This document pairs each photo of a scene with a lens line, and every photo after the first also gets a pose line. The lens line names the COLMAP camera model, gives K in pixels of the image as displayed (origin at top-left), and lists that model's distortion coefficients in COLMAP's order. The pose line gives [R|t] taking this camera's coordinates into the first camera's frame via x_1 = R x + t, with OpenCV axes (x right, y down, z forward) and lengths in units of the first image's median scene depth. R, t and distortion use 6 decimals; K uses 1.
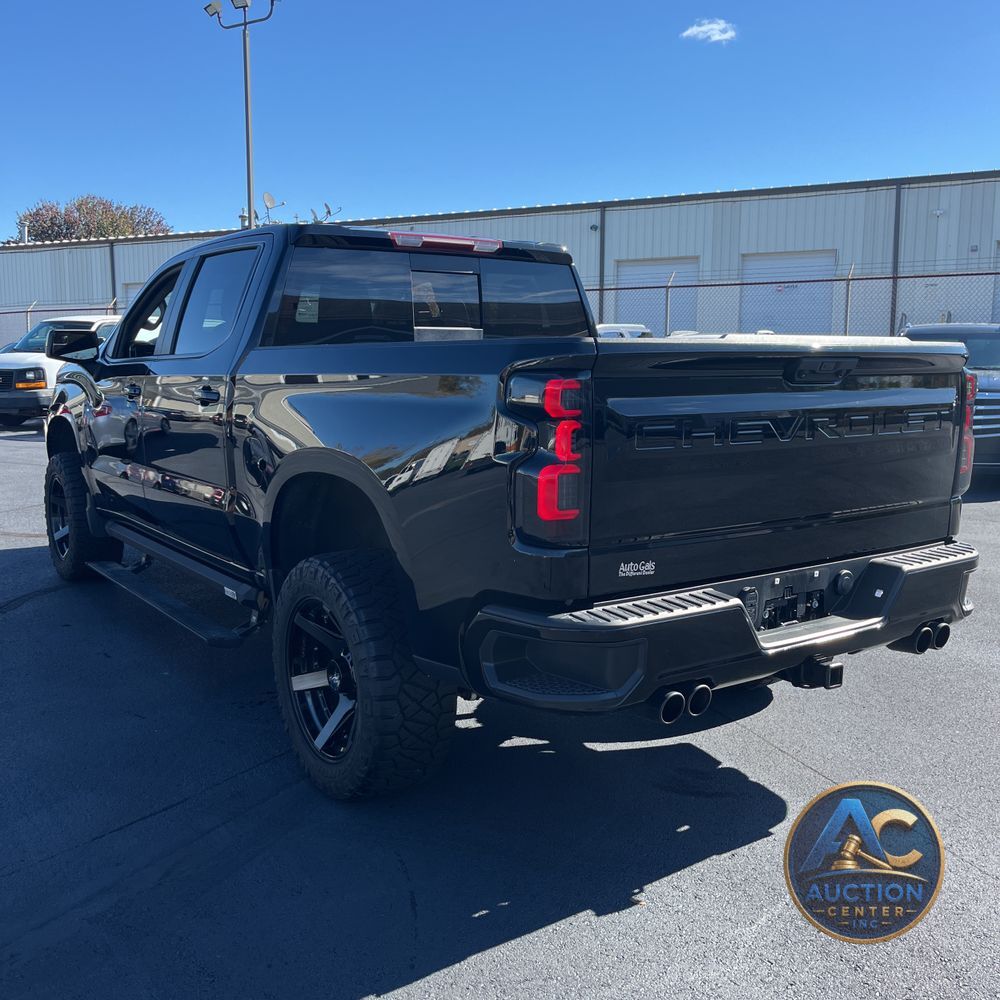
lens RADIAL K [[1027.8, 0, 500.0], [0, 1027.8, 500.0], [0, 0, 1]] dist [0.043572, -0.015573]
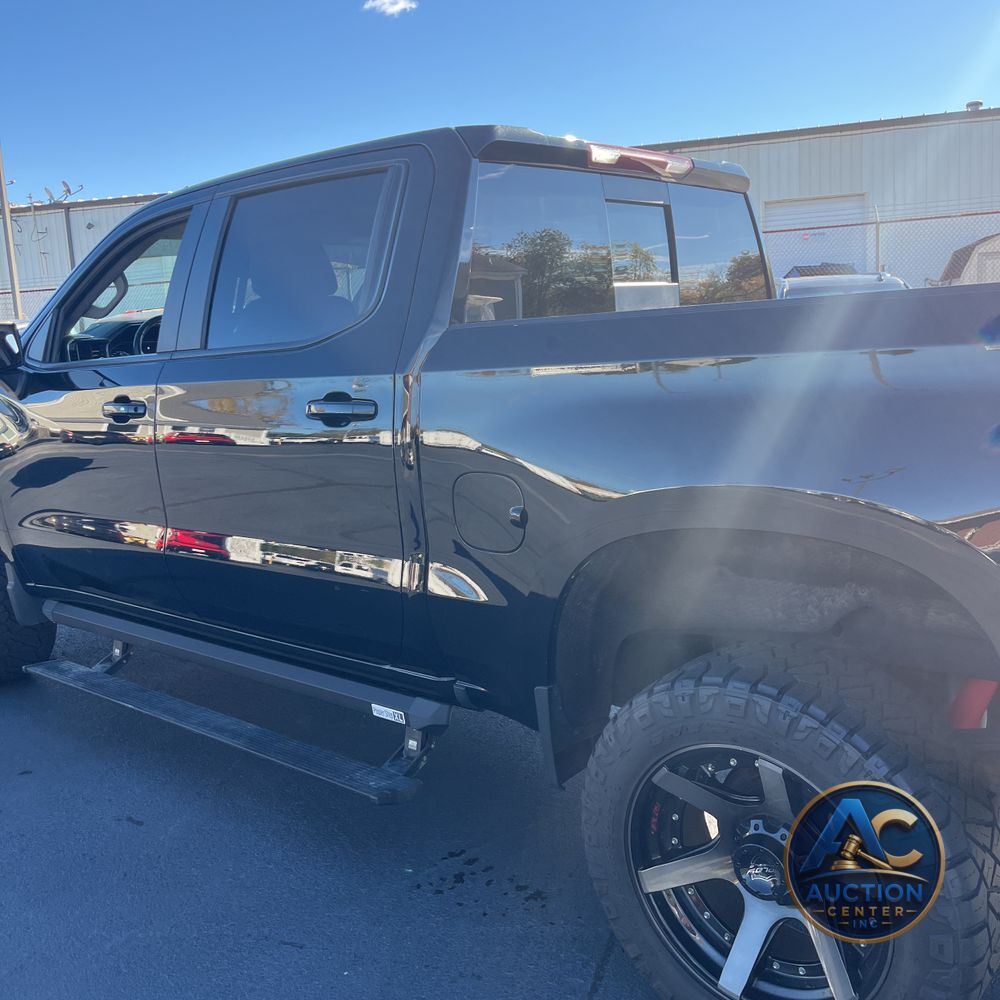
lens RADIAL K [[1027.8, 0, 500.0], [0, 1027.8, 500.0], [0, 0, 1]] dist [0.043572, -0.015573]
pose [[0.970699, -0.094187, 0.221069, -0.292183], [0.089478, 0.995499, 0.031243, -0.050409], [-0.223017, -0.010547, 0.974758, 0.327189]]
